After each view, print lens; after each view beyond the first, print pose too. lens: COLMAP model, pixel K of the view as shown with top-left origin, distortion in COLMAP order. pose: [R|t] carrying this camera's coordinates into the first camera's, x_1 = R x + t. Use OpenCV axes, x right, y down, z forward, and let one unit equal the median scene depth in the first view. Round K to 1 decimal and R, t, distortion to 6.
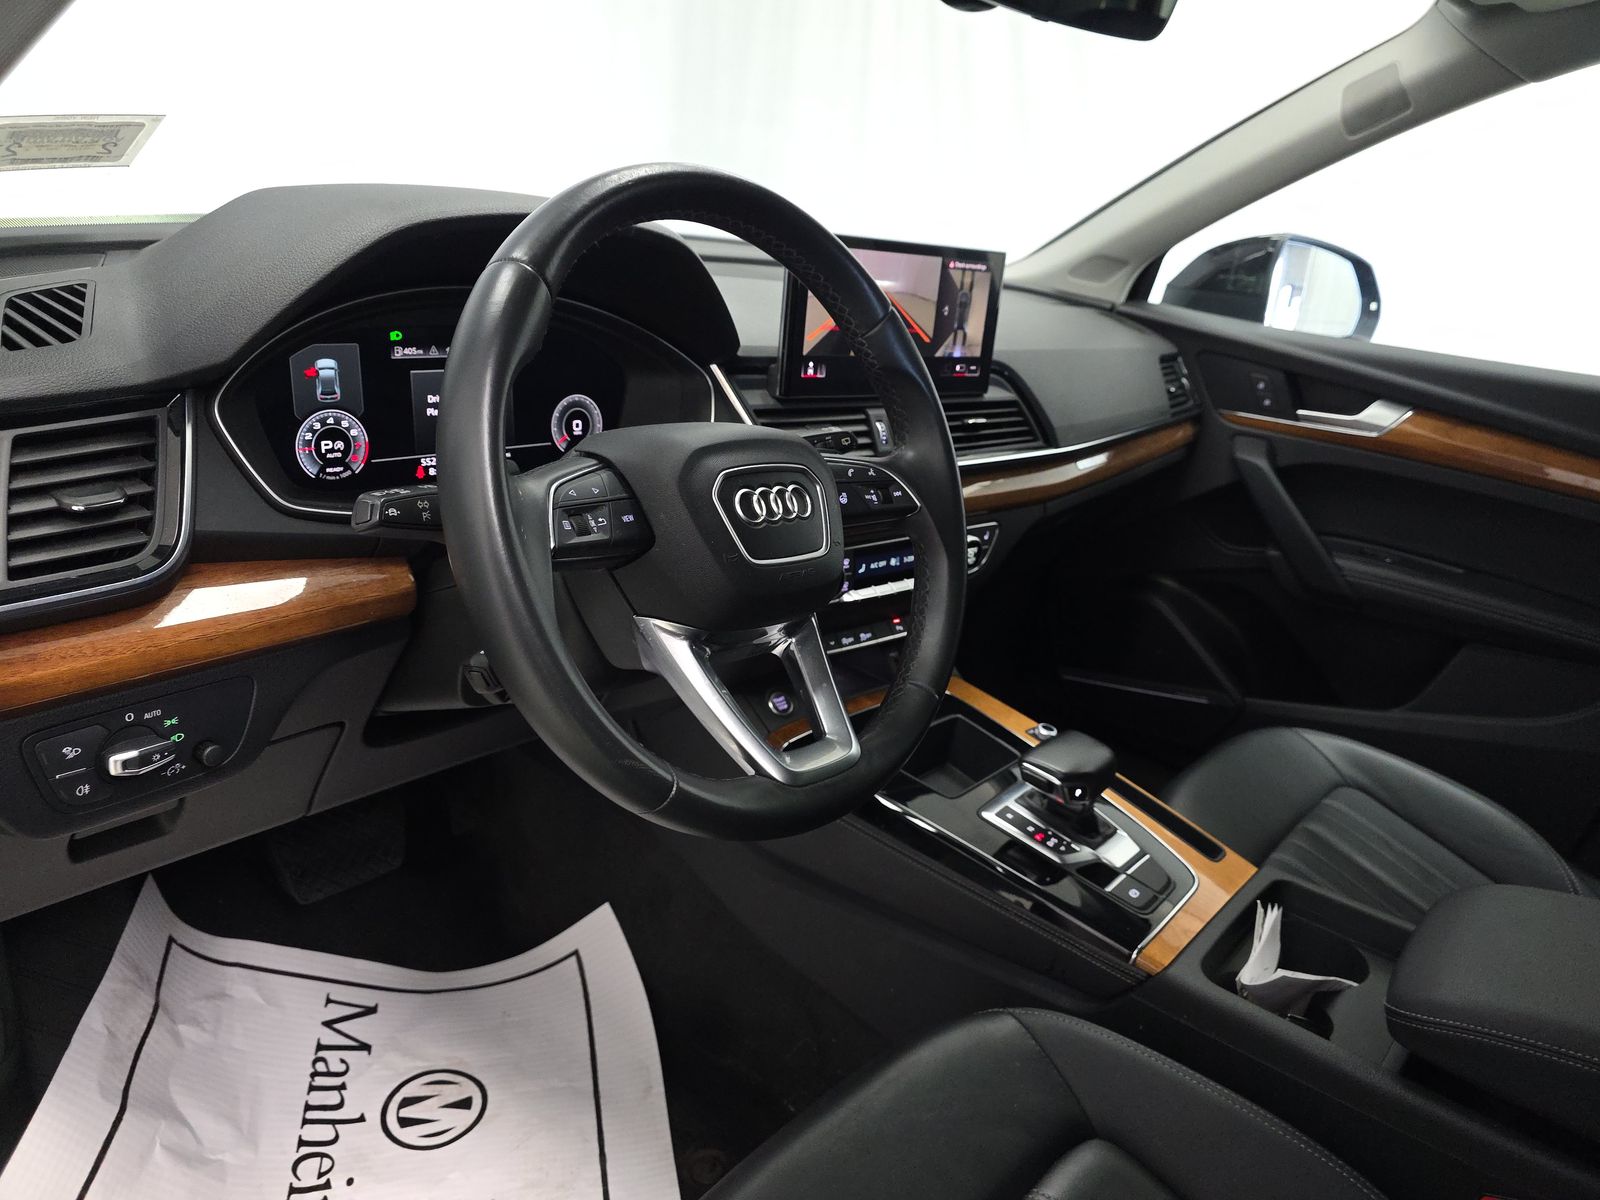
lens RADIAL K [[1085.6, 0, 806.3], [0, 1085.6, 571.4], [0, 0, 1]] dist [-0.005874, -0.005635]
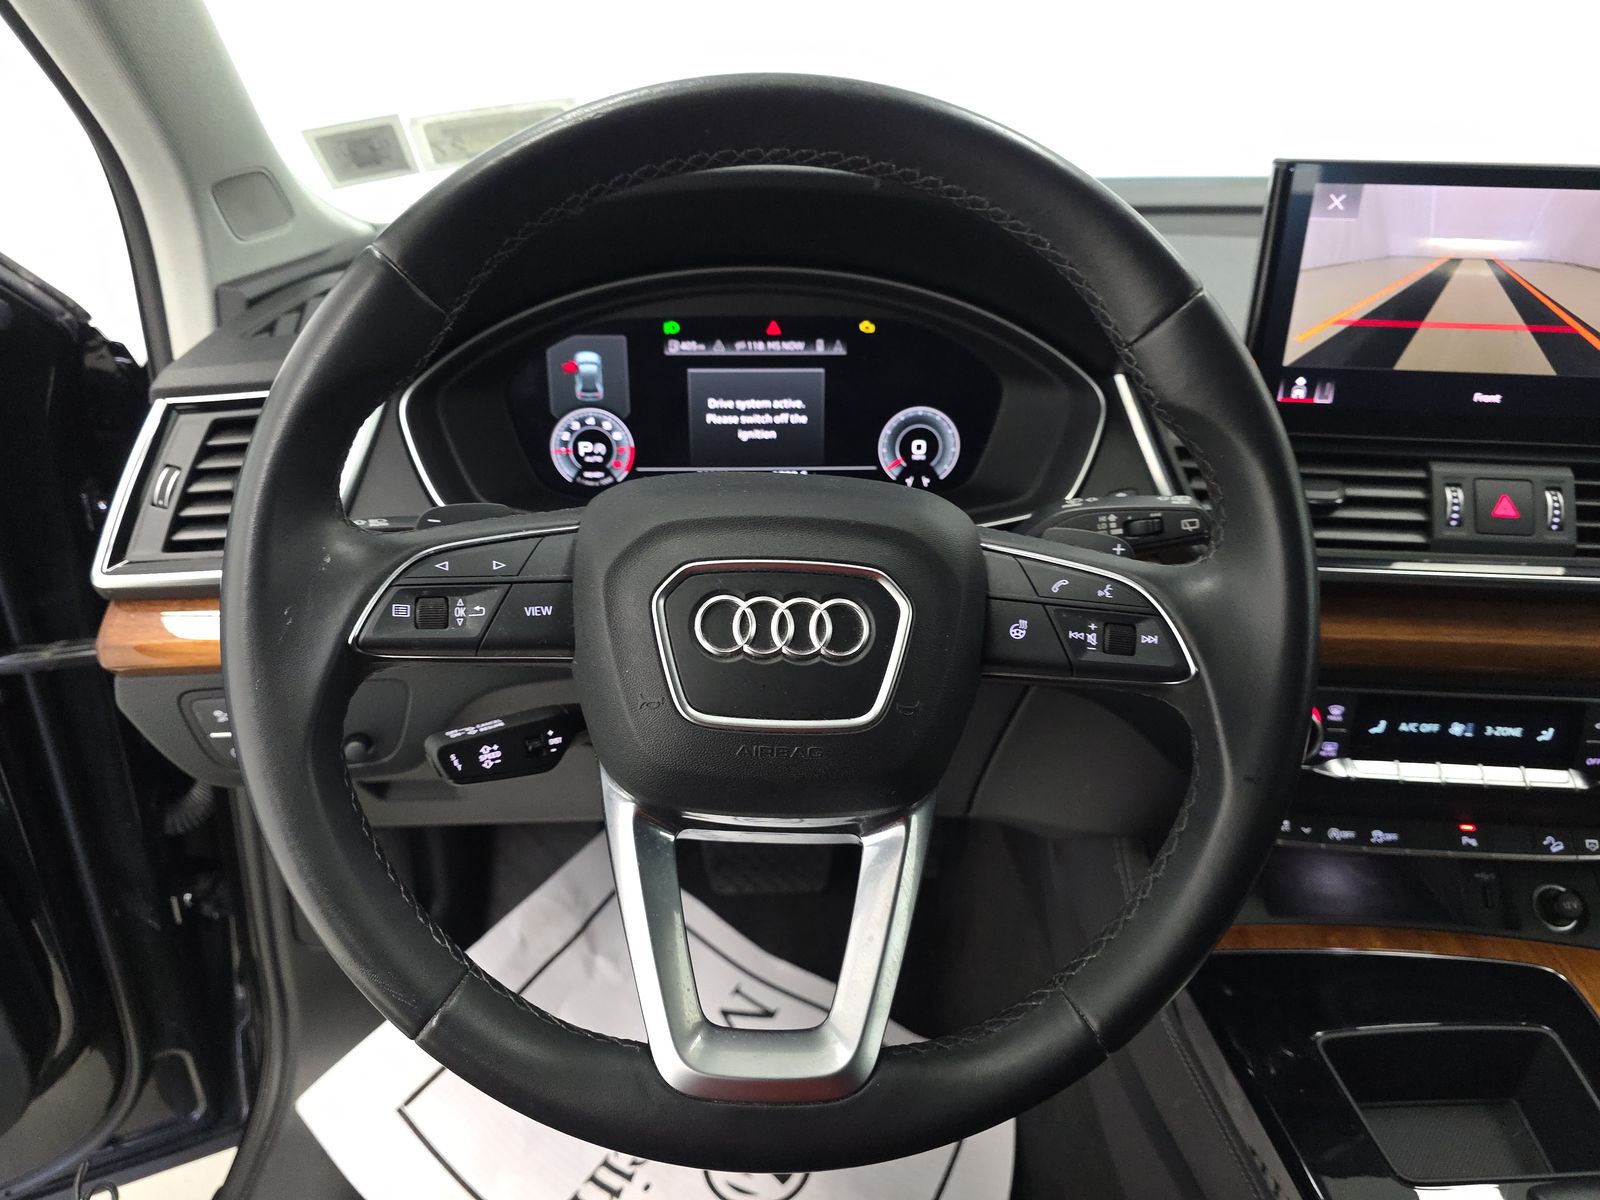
lens RADIAL K [[1076.2, 0, 793.4], [0, 1076.2, 580.3], [0, 0, 1]] dist [0.033669, -0.002129]
pose [[0.679532, 0.188982, -0.708888, 0.321719], [-0.160909, 0.981118, 0.107310, -0.125368], [0.715783, 0.041146, 0.697110, 0.472105]]
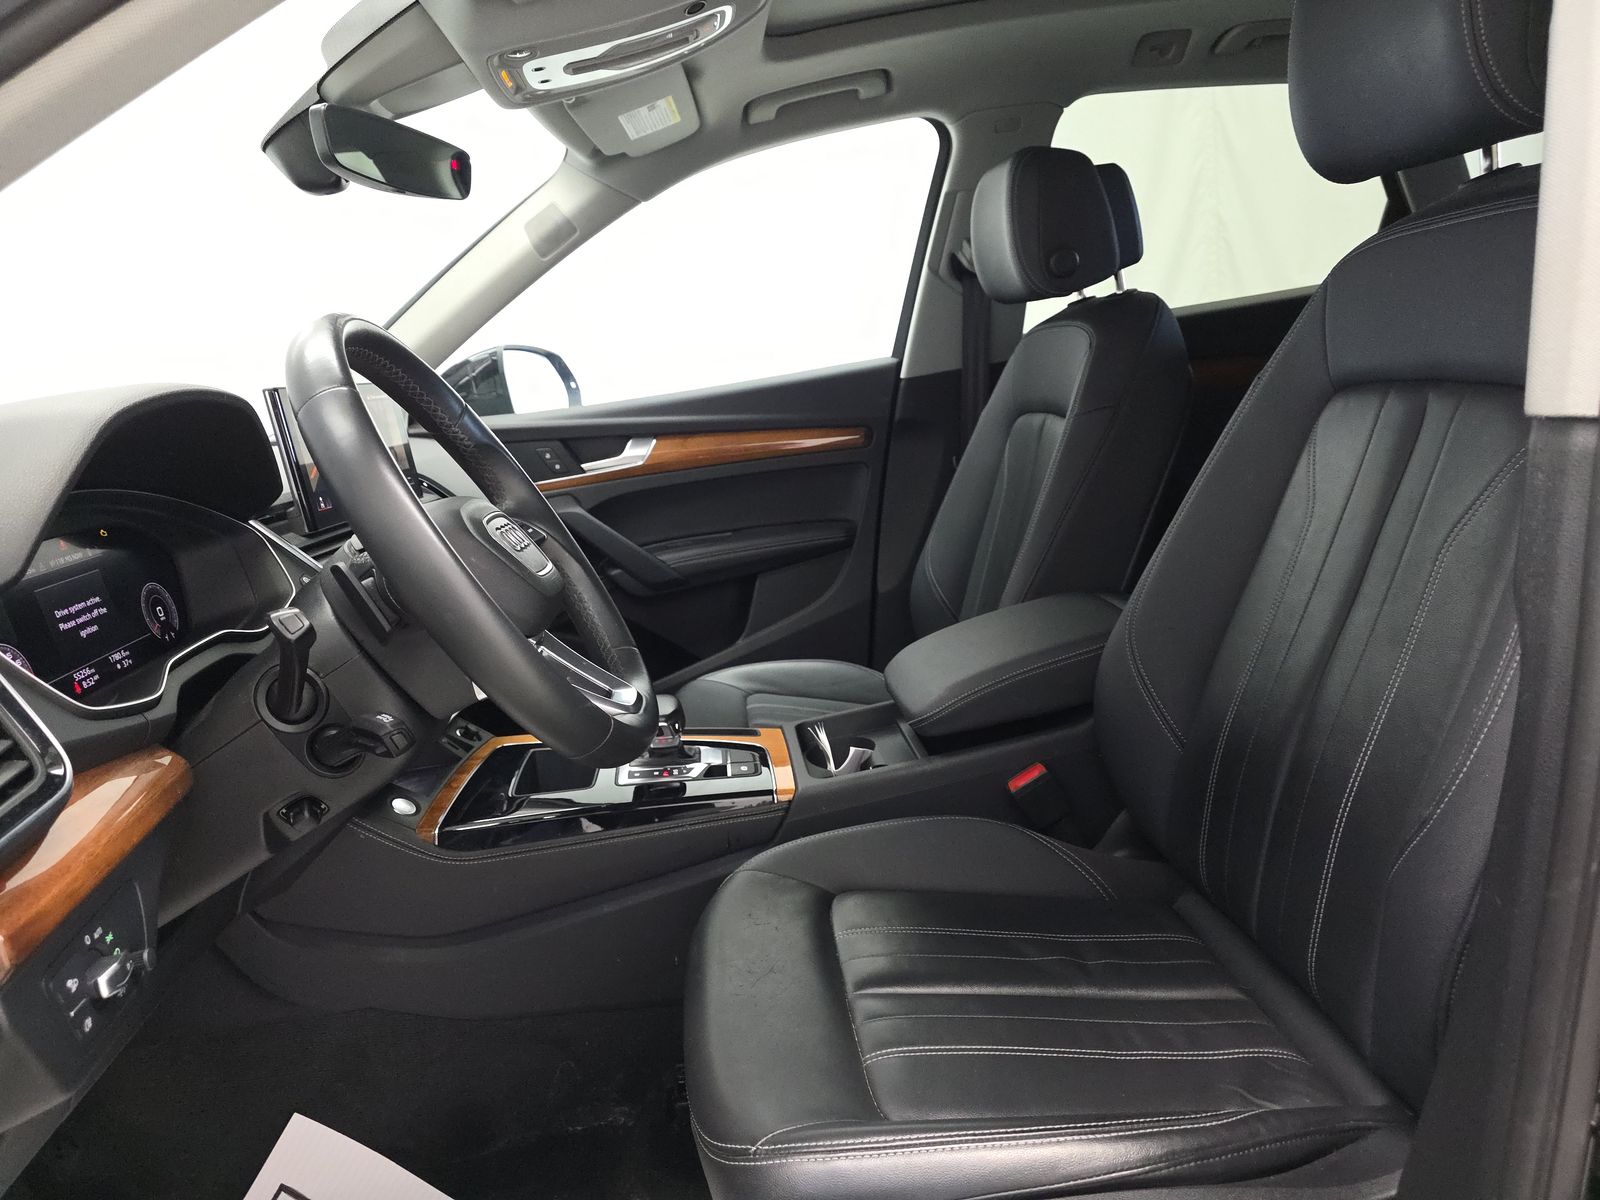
lens RADIAL K [[1076.2, 0, 793.4], [0, 1076.2, 580.3], [0, 0, 1]] dist [0.033669, -0.002129]
pose [[0.655801, -0.348780, 0.669535, -0.560173], [0.435926, 0.899032, 0.041348, 0.060997], [-0.616355, 0.264751, 0.741629, -0.133976]]
